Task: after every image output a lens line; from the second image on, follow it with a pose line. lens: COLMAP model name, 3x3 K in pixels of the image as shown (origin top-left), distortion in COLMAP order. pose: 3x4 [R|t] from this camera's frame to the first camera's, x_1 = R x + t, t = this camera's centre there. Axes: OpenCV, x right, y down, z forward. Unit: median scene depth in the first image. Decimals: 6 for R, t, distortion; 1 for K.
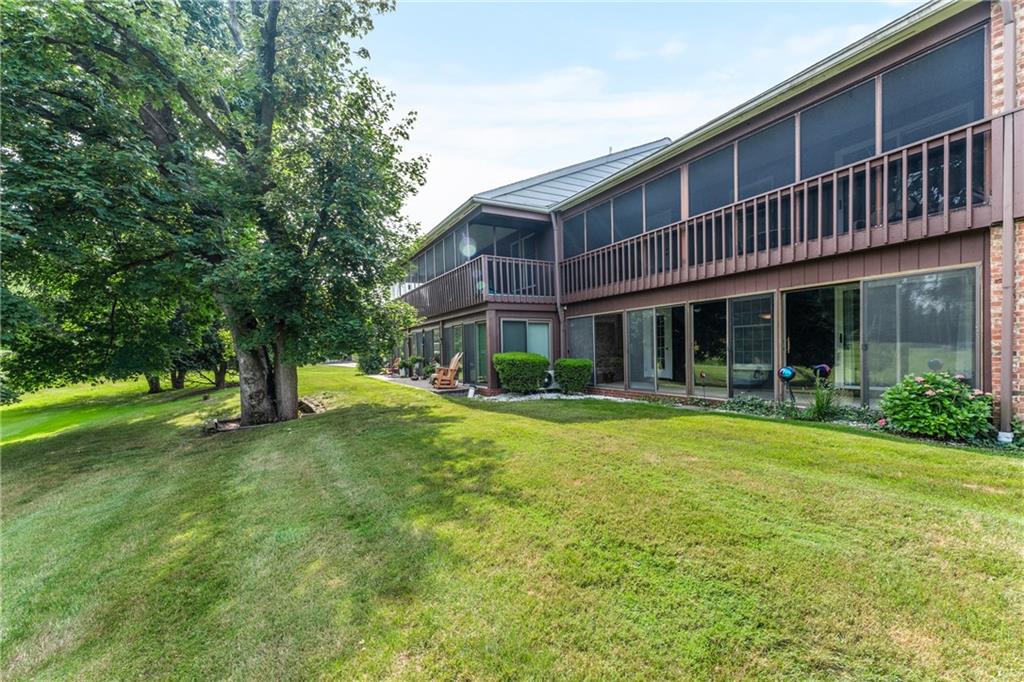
lens RADIAL K [[446.2, 0, 512.0], [0, 446.2, 341.0], [0, 0, 1]] dist [0.034796, -0.000168]
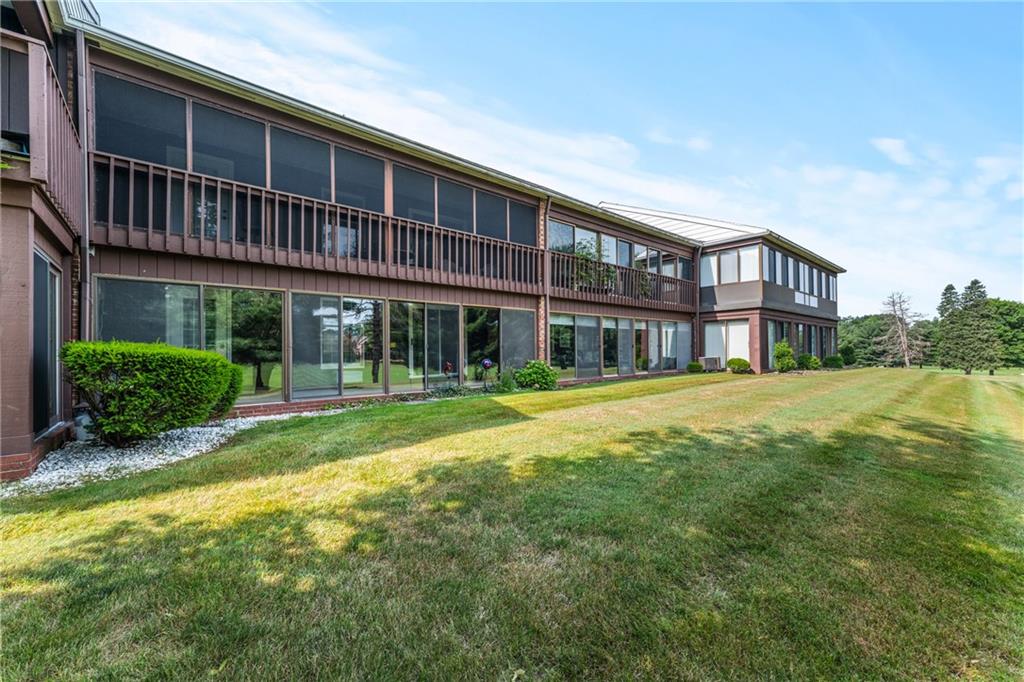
lens RADIAL K [[409.4, 0, 516.2], [0, 409.4, 338.4], [0, 0, 1]] dist [0.000163, -0.000230]
pose [[-0.211350, 0.050780, 0.976090, -0.530917], [-0.012095, 0.998437, -0.054561, 0.045987], [-0.977336, -0.023338, -0.210405, 0.892181]]
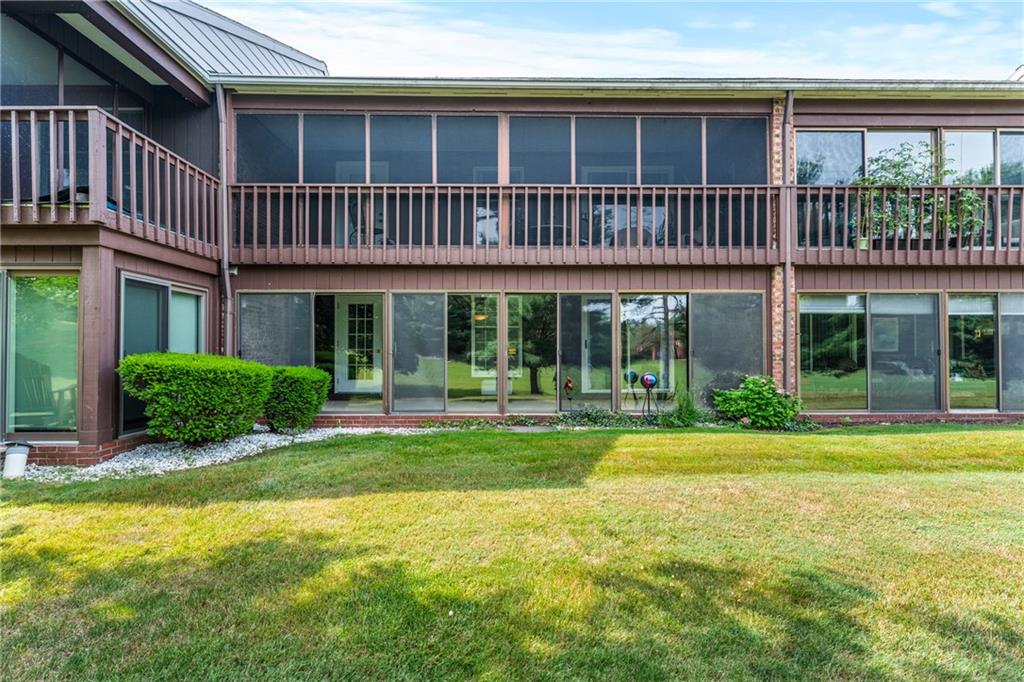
lens RADIAL K [[489.1, 0, 515.2], [0, 489.1, 336.9], [0, 0, 1]] dist [0.001314, -0.000019]
pose [[0.467699, 0.049806, 0.882483, -0.325688], [-0.029744, 0.998733, -0.040603, 0.024181], [-0.883387, -0.007259, 0.468588, 0.577184]]
